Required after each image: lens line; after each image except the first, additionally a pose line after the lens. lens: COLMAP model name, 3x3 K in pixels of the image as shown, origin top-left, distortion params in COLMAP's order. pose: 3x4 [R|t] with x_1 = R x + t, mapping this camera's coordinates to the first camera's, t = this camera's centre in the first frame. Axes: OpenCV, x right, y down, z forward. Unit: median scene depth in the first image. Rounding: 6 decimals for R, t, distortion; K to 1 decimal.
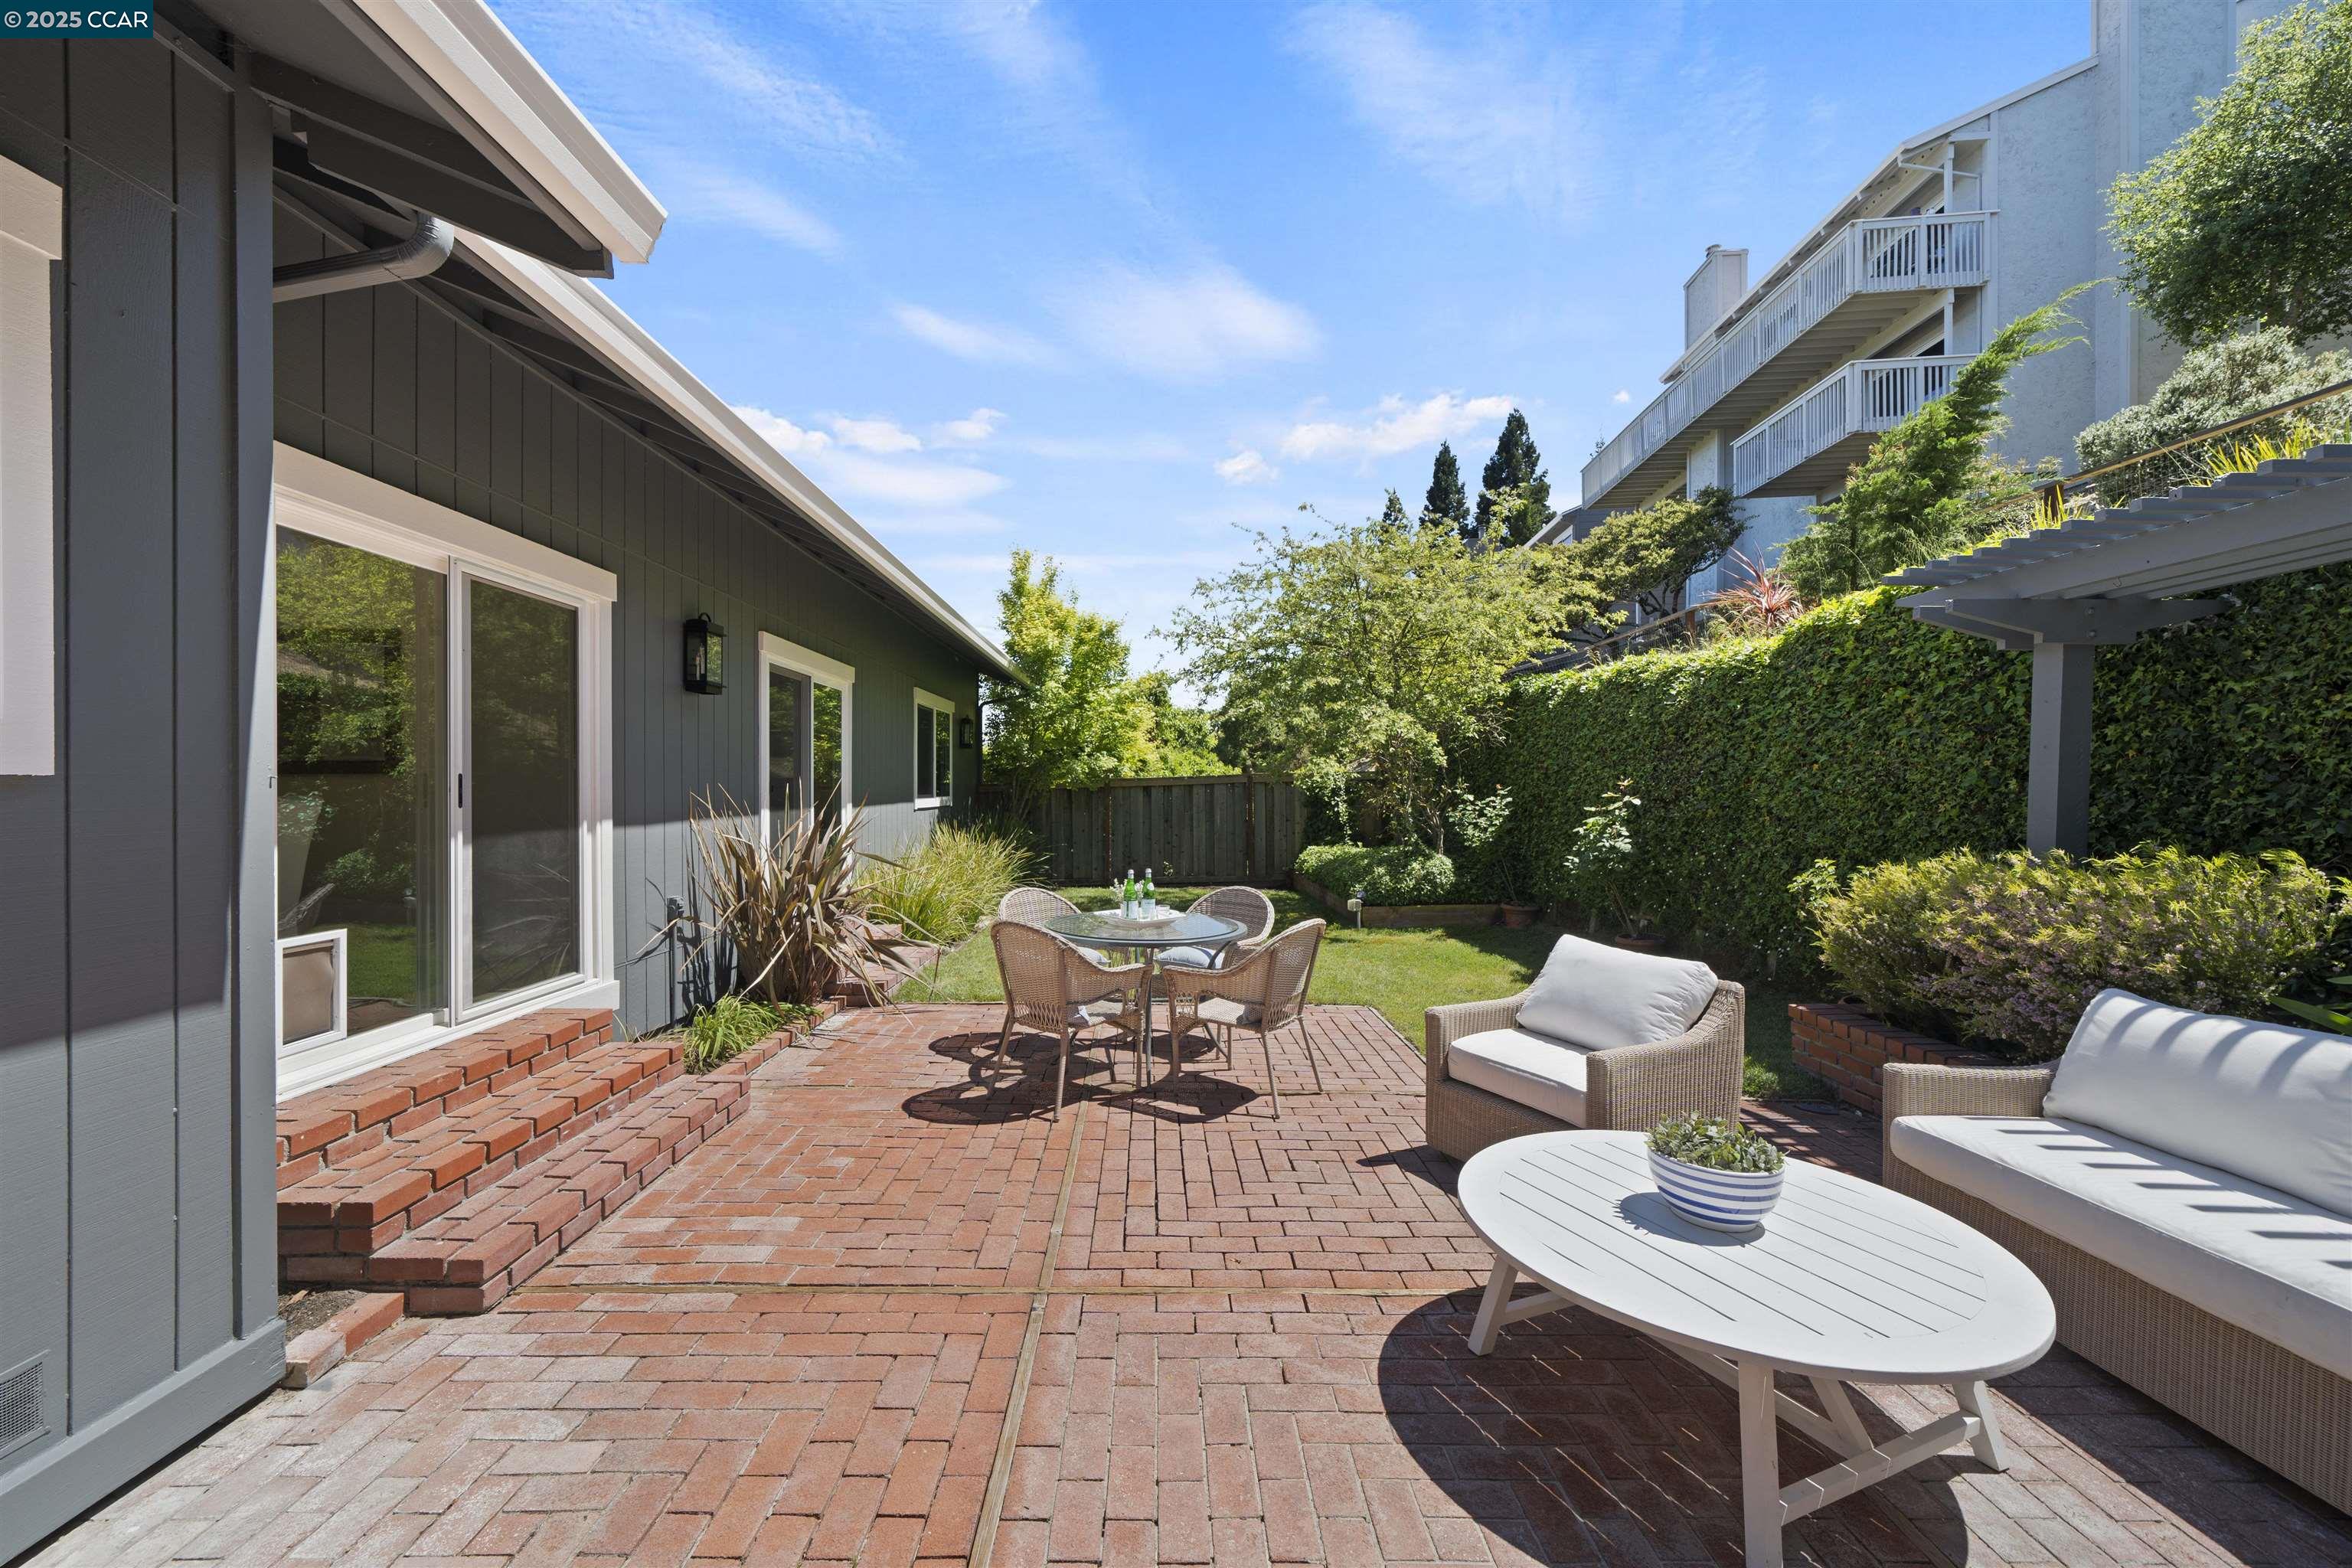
lens RADIAL K [[920.1, 0, 1166.2], [0, 920.1, 795.9], [0, 0, 1]] dist [0.000348, -0.000008]
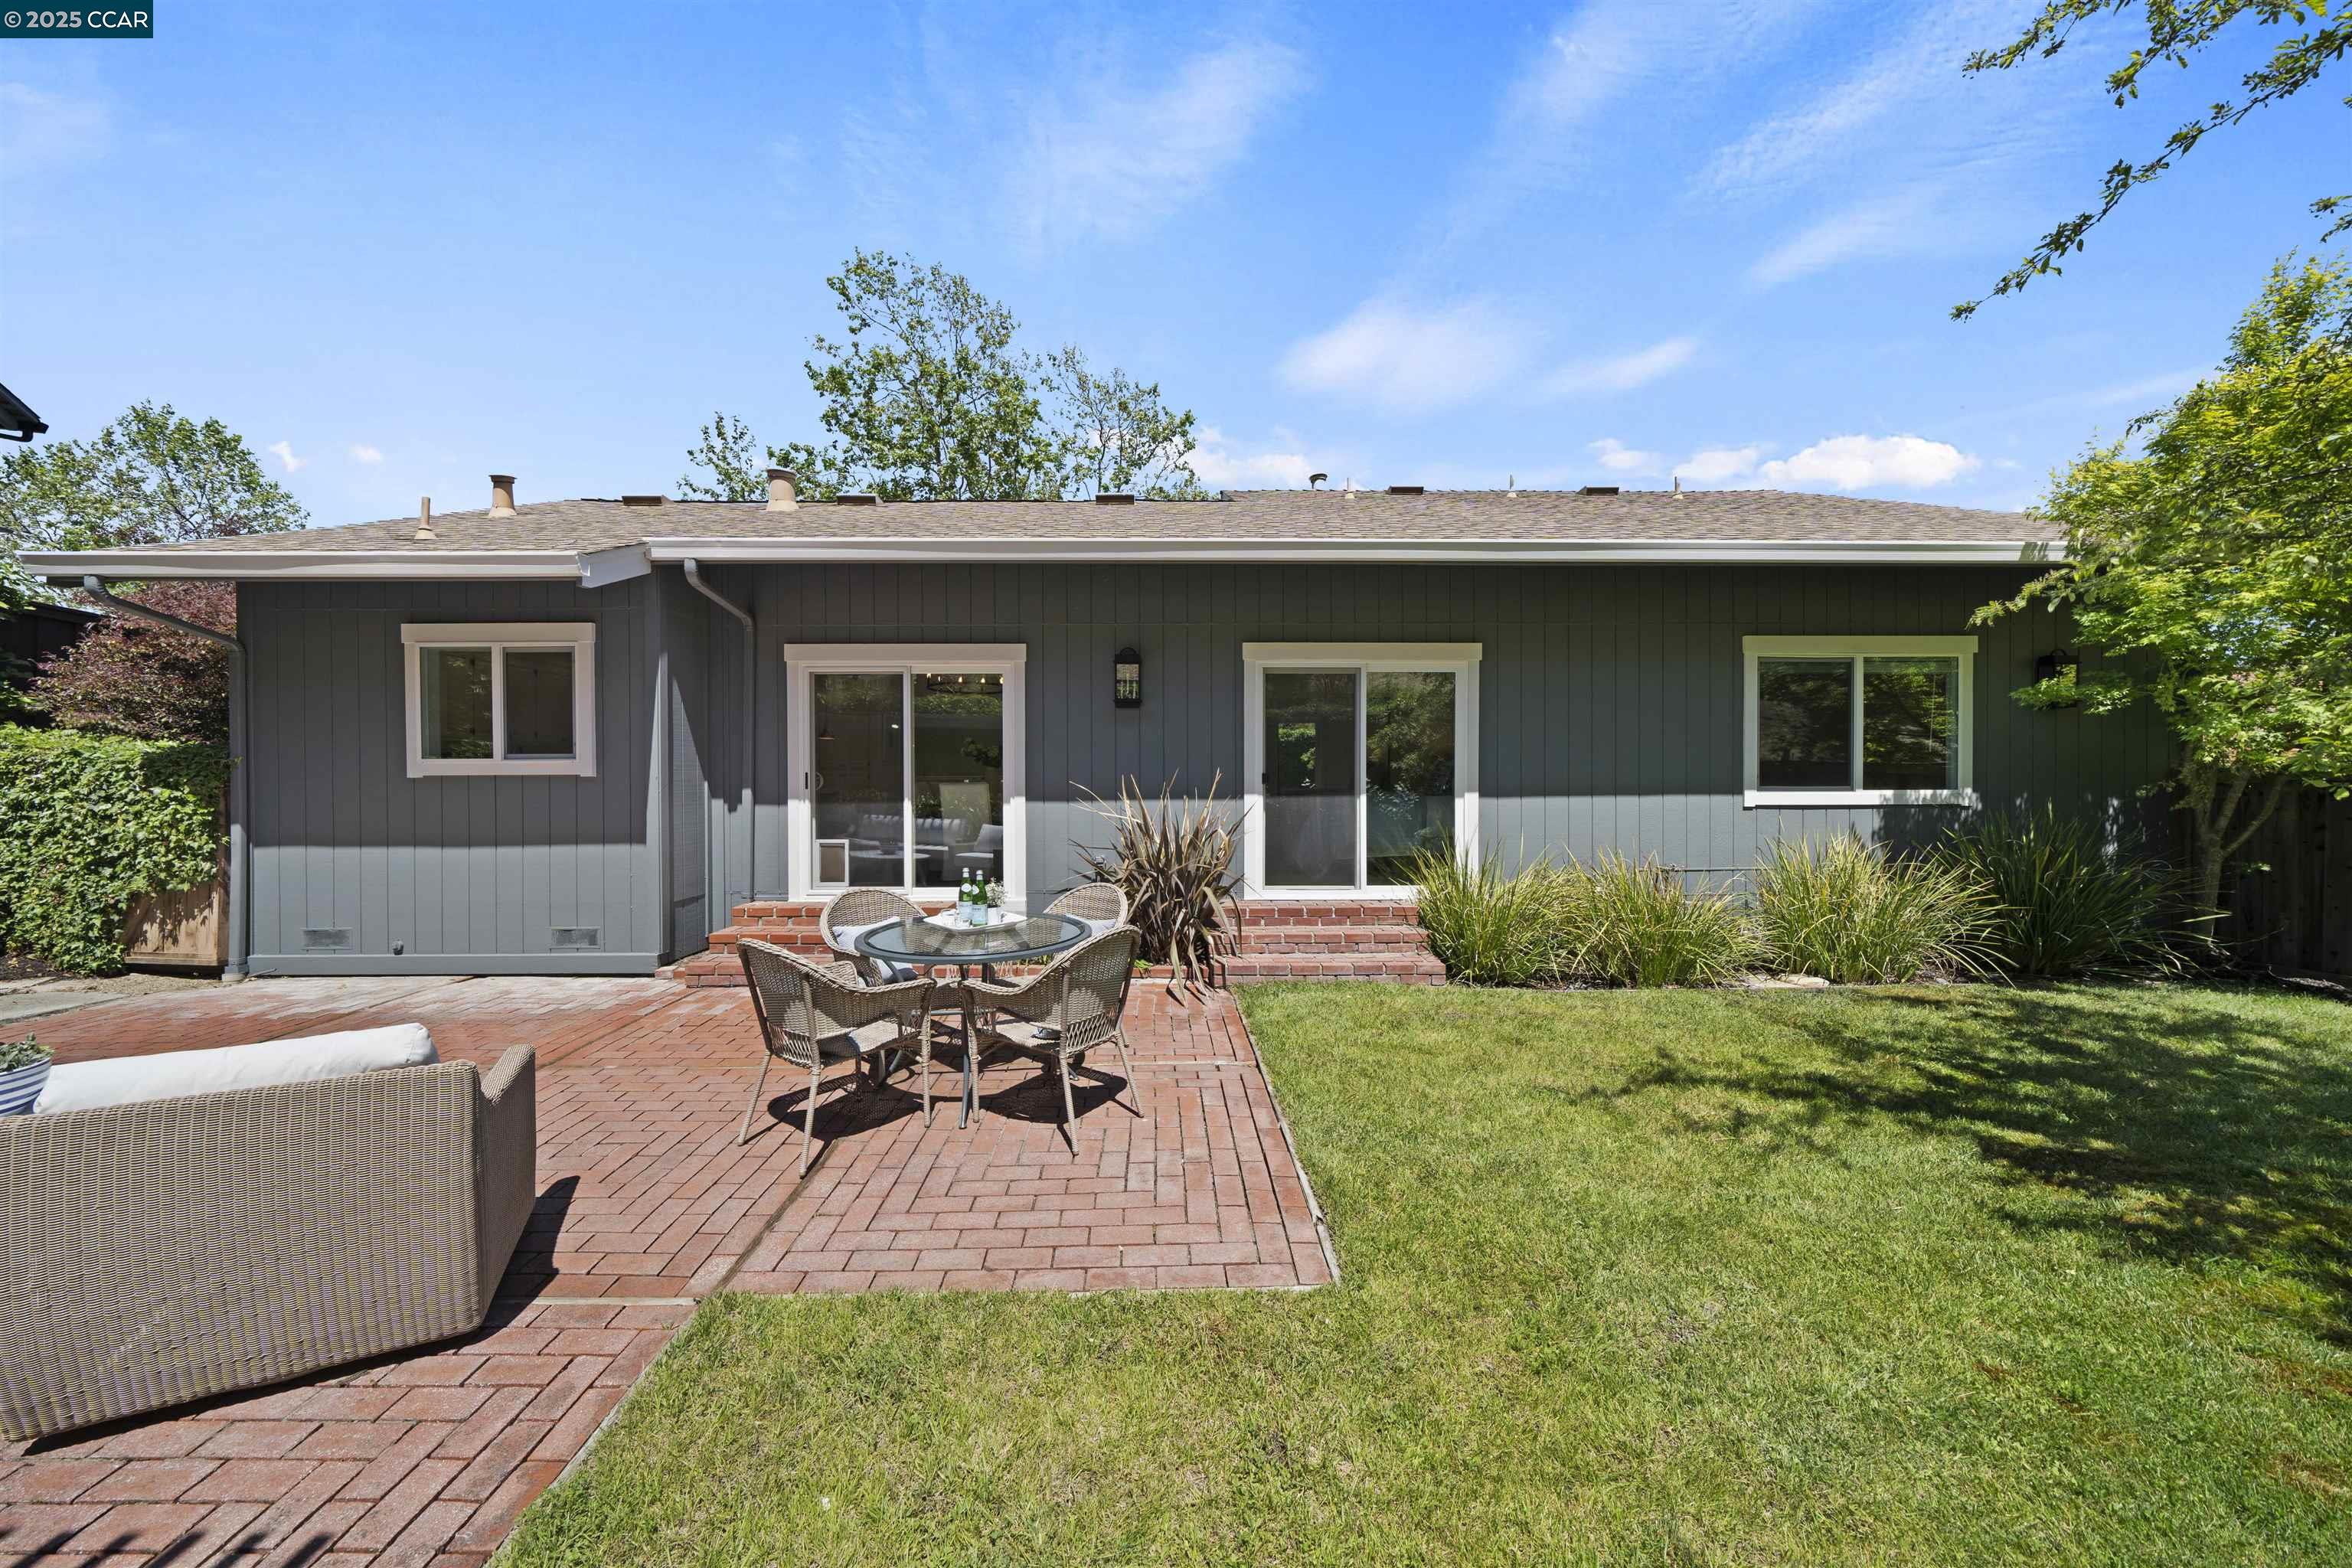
lens RADIAL K [[819.2, 0, 1186.4], [0, 819.2, 772.0], [0, 0, 1]] dist [-0.004721, 0.000067]
pose [[0.022985, 0.000464, -0.999736, 0.810611], [-0.006275, 0.999980, 0.000320, -0.020796], [0.999716, 0.006266, 0.022987, 1.222024]]
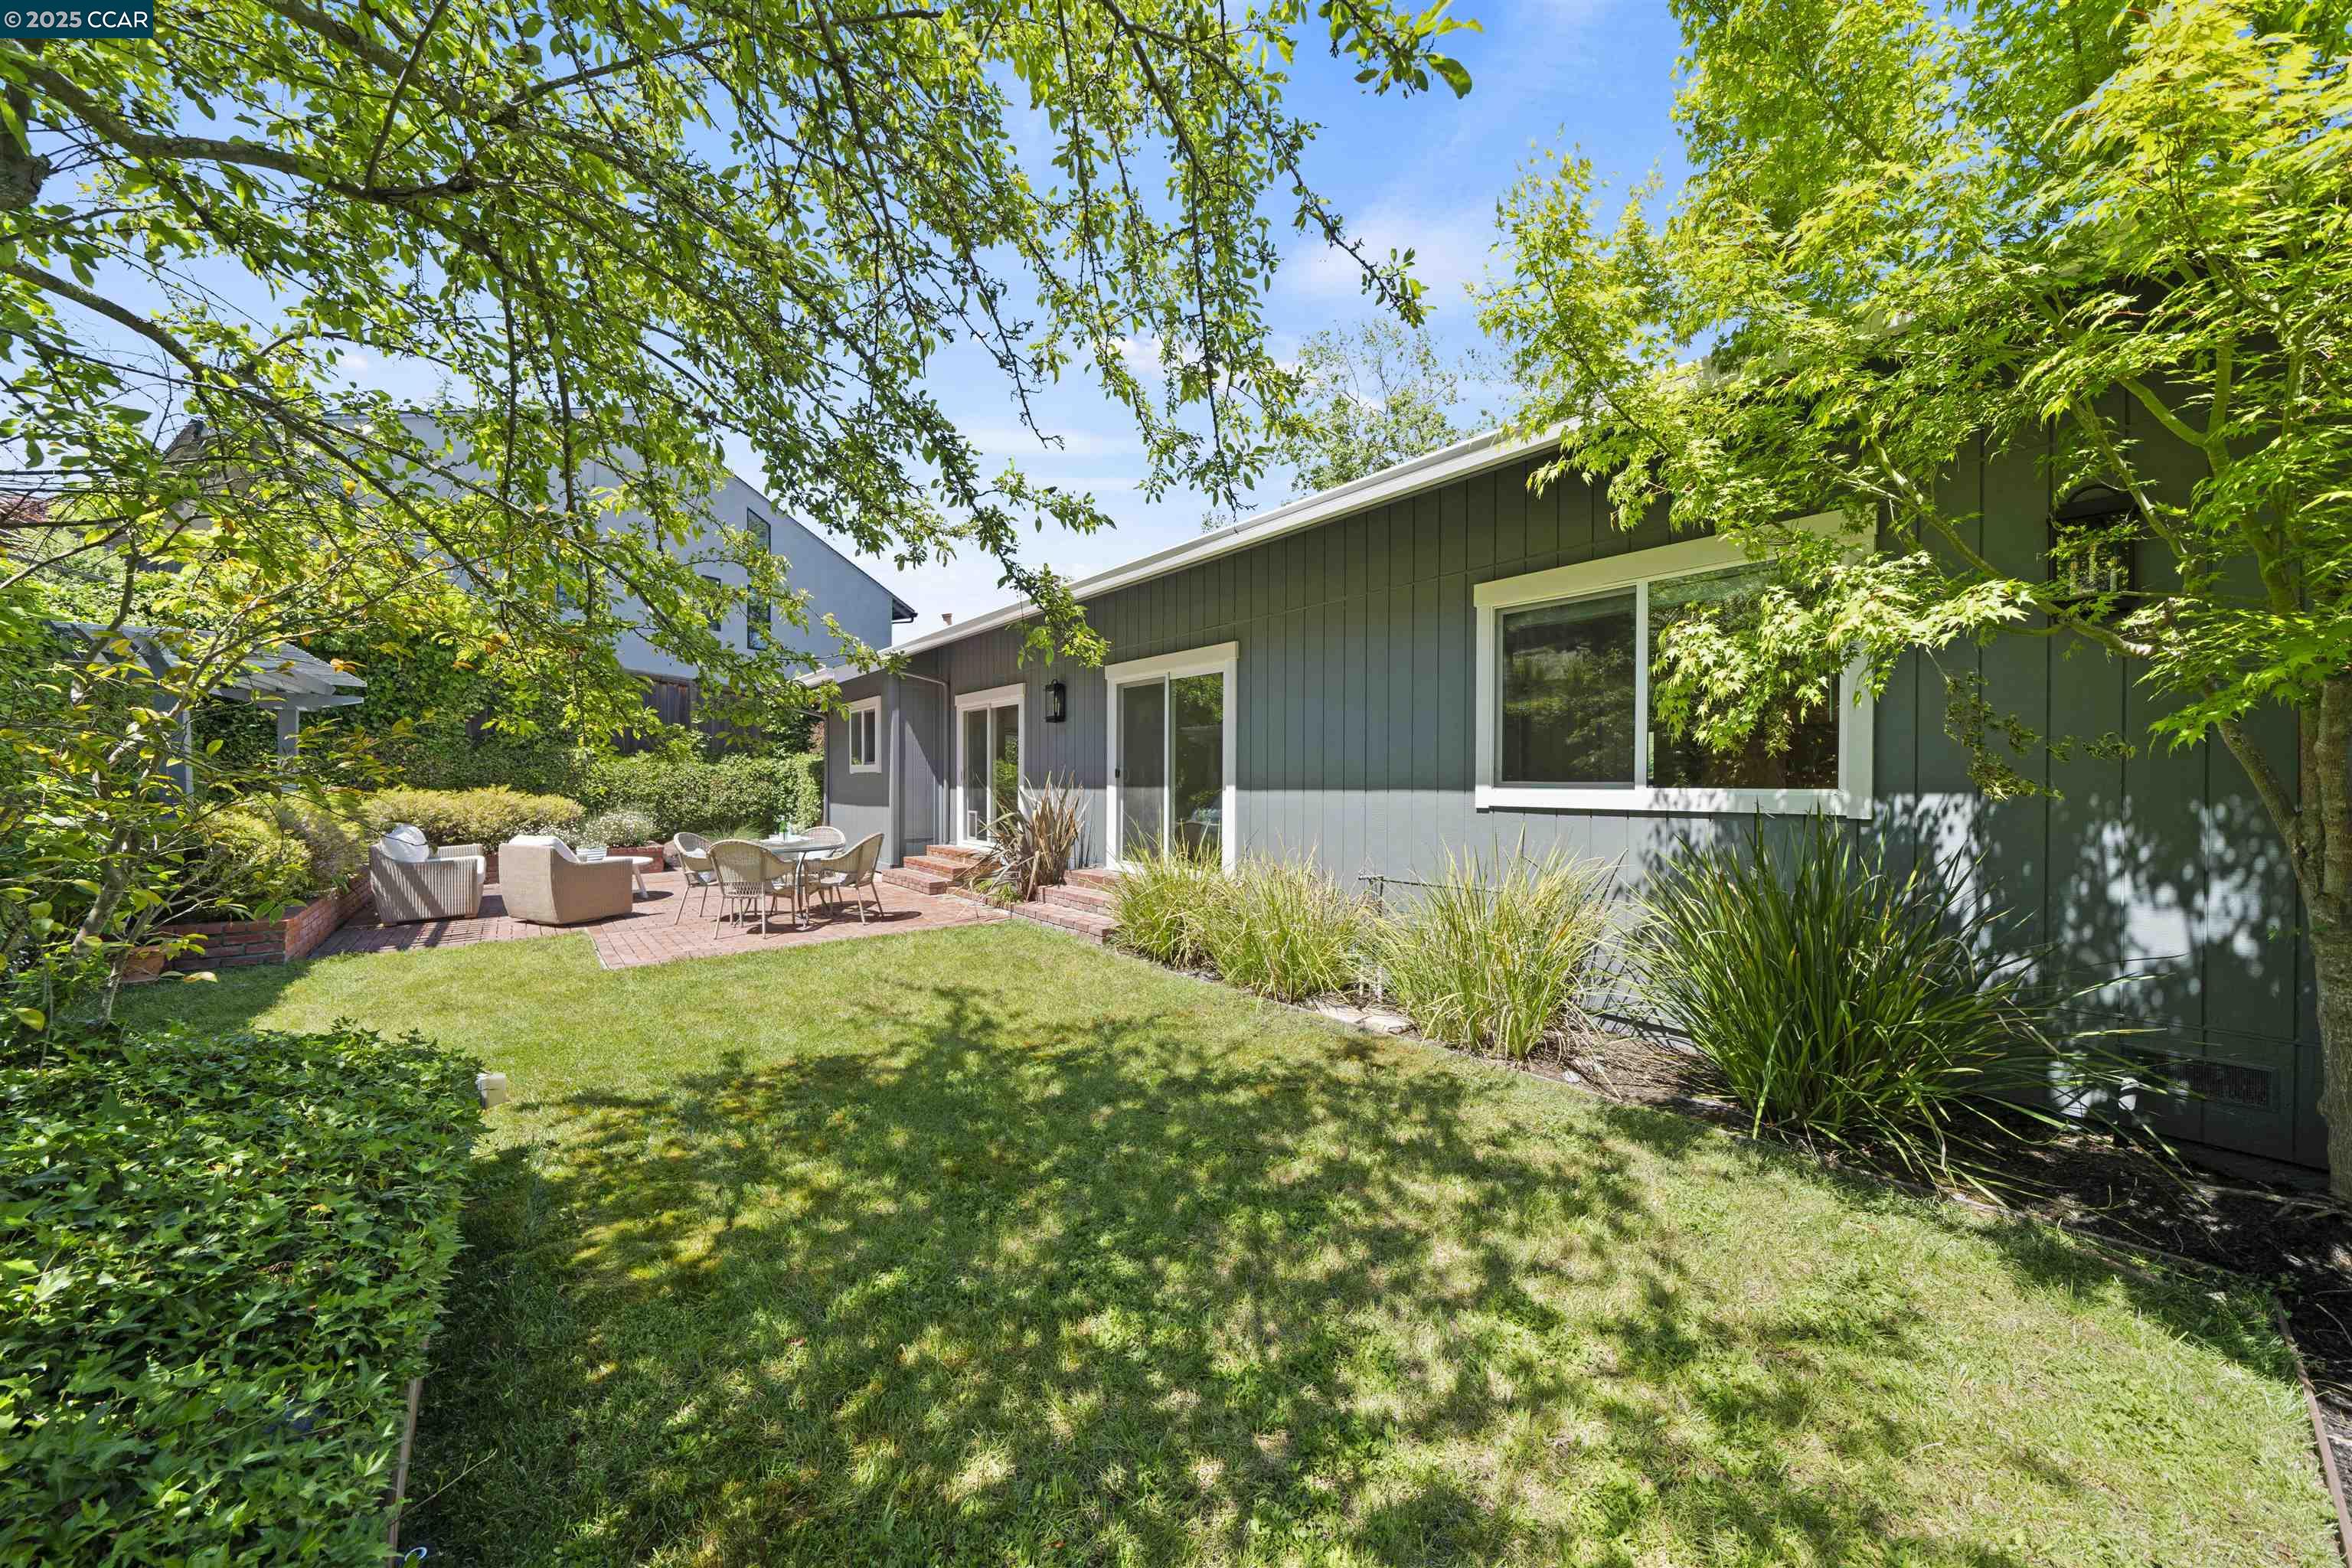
lens RADIAL K [[819.2, 0, 1189.3], [0, 819.2, 785.9], [0, 0, 1]] dist [-0.004721, 0.000067]
pose [[-0.798866, 0.002482, -0.601504, 0.369289], [-0.006623, 0.999895, 0.012923, -0.006130], [0.601473, 0.014308, -0.798765, 2.883635]]
